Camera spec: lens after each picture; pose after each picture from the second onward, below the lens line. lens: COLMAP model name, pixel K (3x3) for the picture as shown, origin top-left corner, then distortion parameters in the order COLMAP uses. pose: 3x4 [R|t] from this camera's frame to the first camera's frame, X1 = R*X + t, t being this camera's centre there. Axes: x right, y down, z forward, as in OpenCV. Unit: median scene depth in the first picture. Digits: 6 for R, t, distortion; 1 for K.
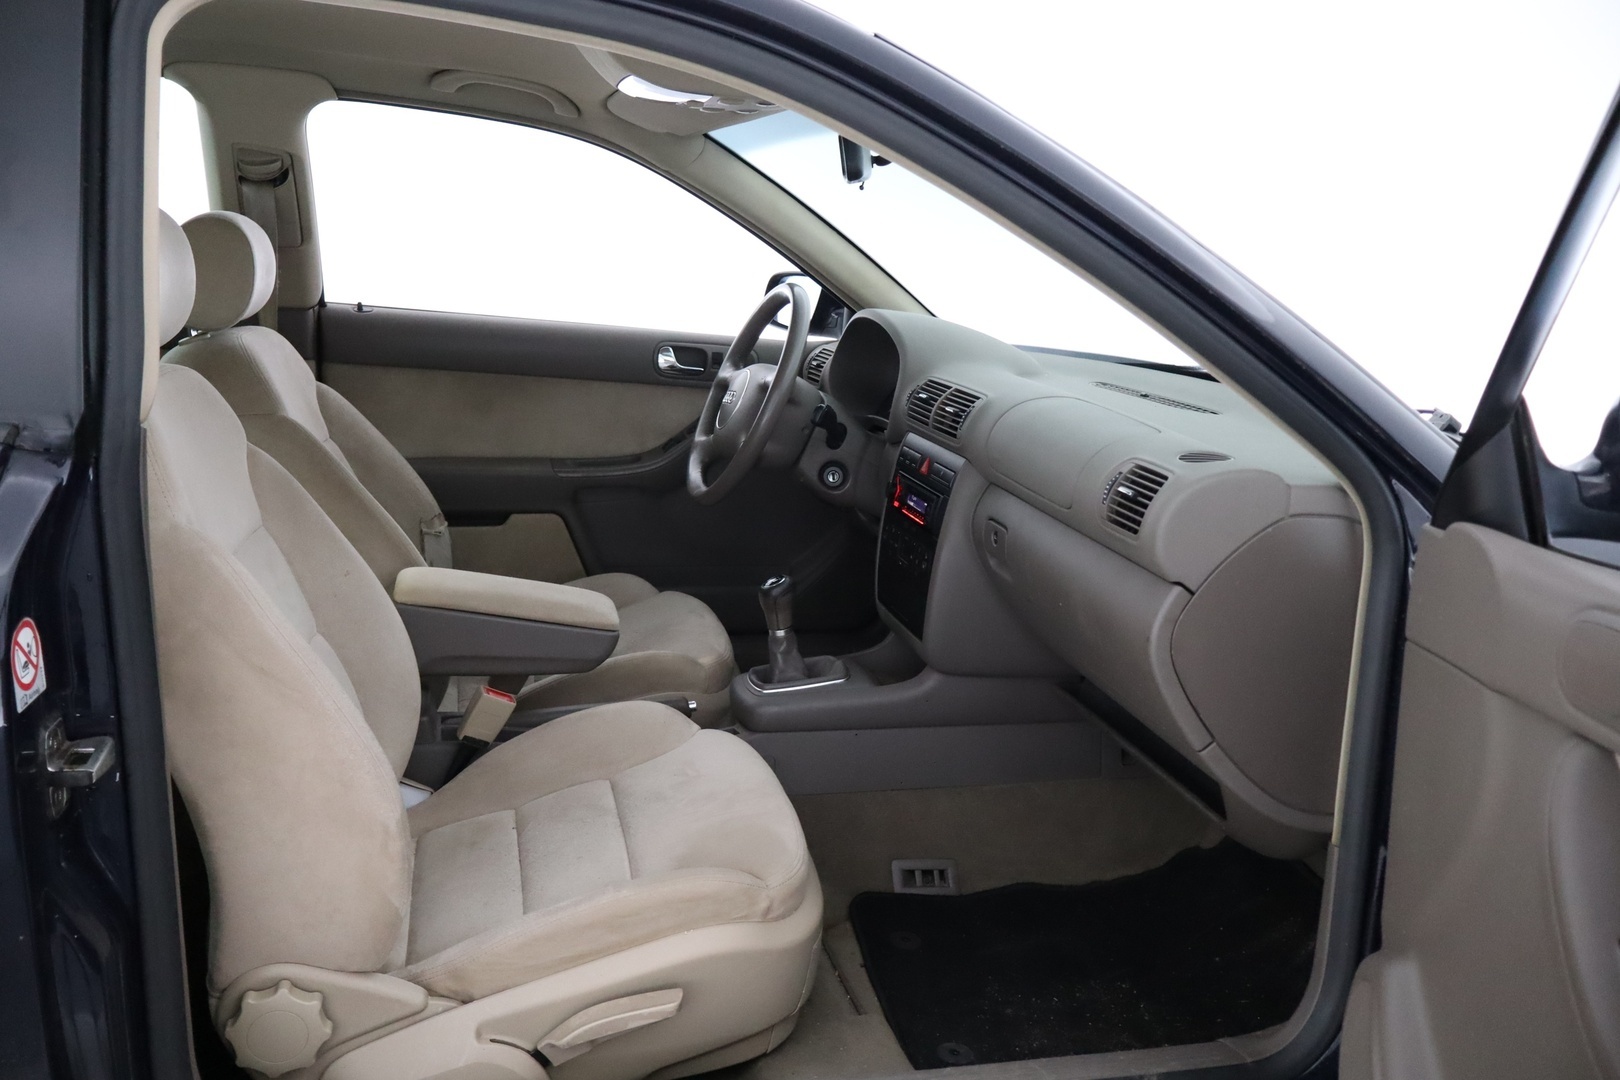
lens RADIAL K [[1442.7, 0, 814.1], [0, 1442.7, 540.4], [0, 0, 1]] dist [0.011629, 0.028253]
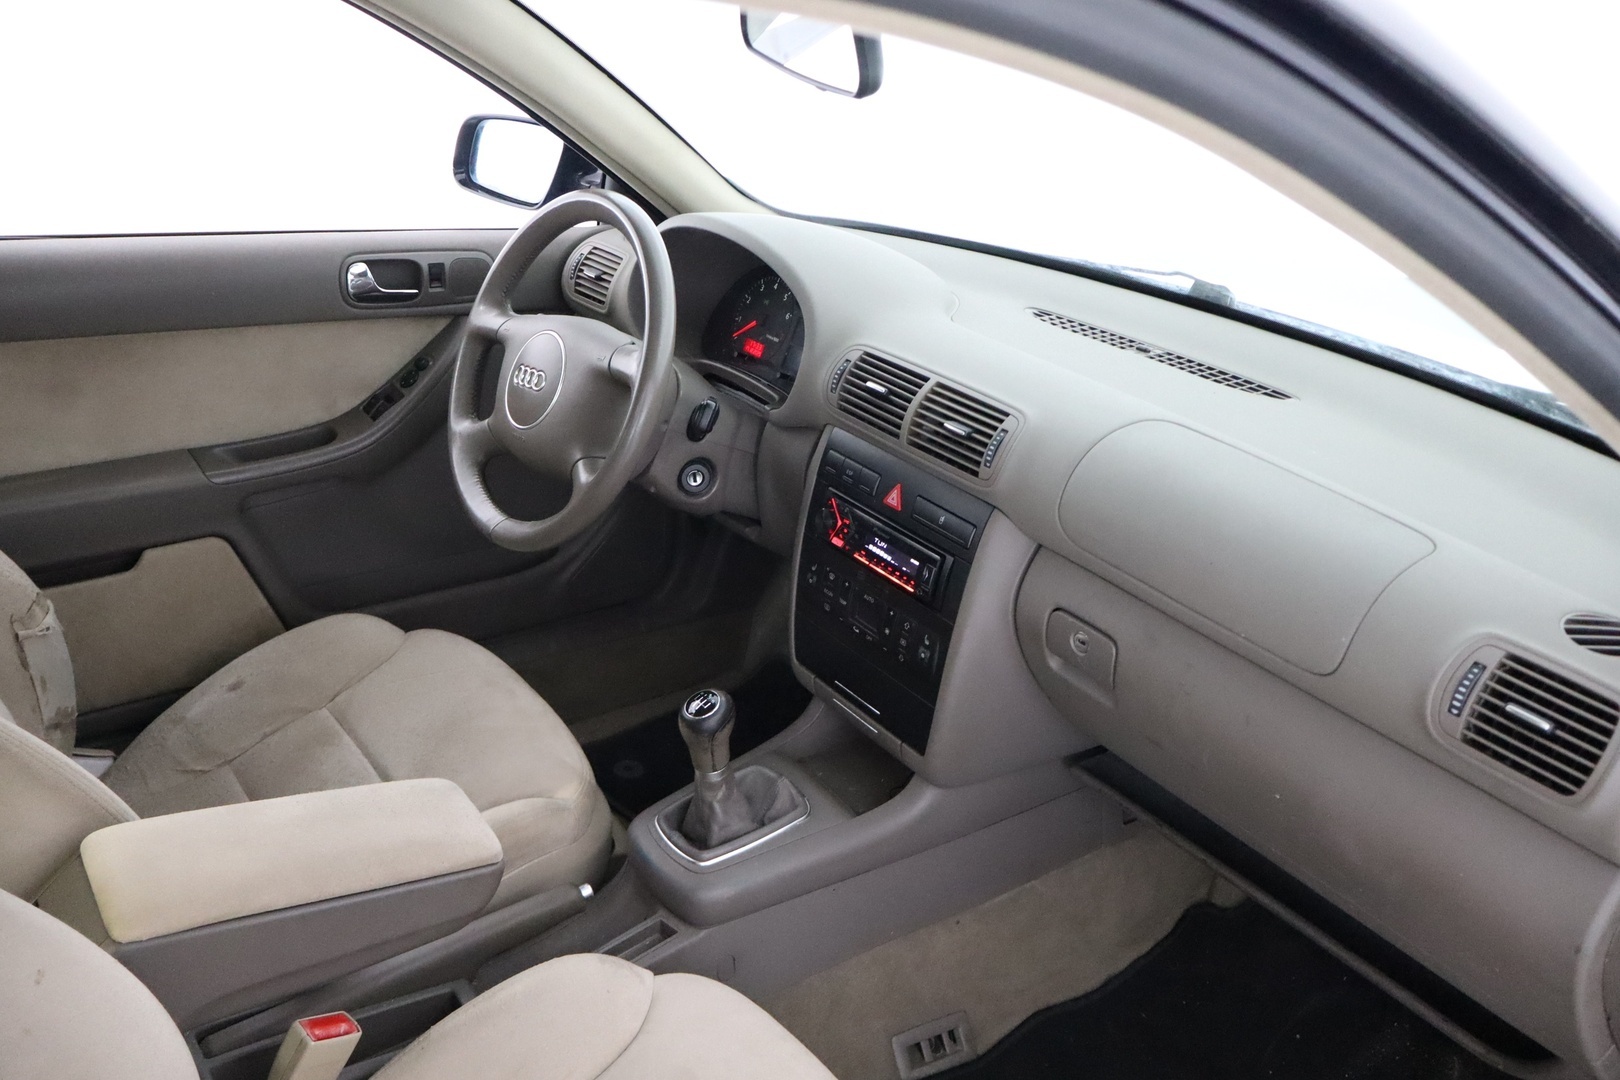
lens RADIAL K [[1442.7, 0, 807.4], [0, 1442.7, 536.3], [0, 0, 1]] dist [0.011629, 0.028253]
pose [[0.929939, -0.146505, 0.337269, -0.191097], [0.066807, 0.969252, 0.236827, -0.195833], [-0.361595, -0.197702, 0.911133, 0.395367]]
